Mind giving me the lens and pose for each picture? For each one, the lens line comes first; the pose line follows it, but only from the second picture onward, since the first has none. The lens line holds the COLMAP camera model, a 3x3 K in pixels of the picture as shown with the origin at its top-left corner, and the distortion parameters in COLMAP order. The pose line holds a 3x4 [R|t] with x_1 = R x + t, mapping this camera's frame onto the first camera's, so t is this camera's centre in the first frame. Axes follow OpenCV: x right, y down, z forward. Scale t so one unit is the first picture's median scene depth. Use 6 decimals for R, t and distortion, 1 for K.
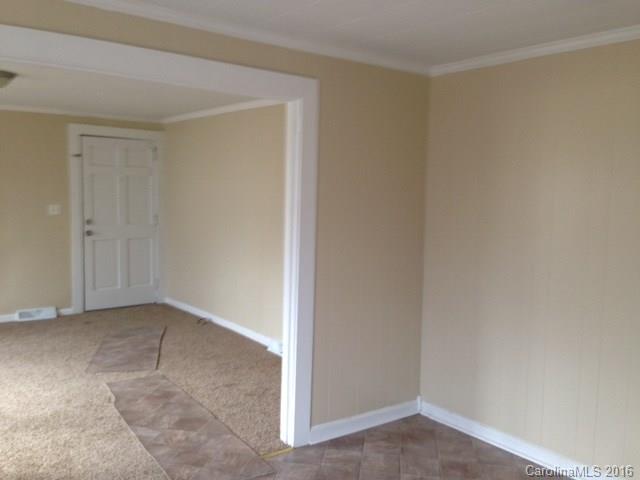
lens RADIAL K [[581.6, 0, 320.0], [0, 581.6, 240.0], [0, 0, 1]] dist [0.165920, -0.275094]
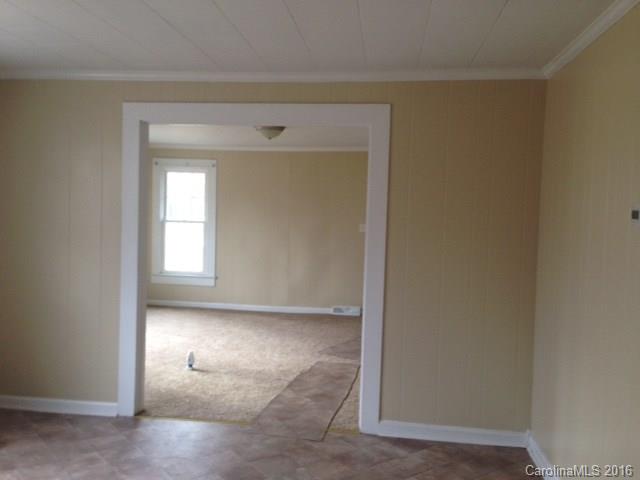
lens RADIAL K [[581.6, 0, 320.0], [0, 581.6, 240.0], [0, 0, 1]] dist [0.165920, -0.275094]
pose [[0.718527, 0.028262, -0.694925, 0.617987], [-0.065992, 0.997436, -0.027668, 0.022162], [0.692362, 0.065740, 0.718550, 0.111189]]
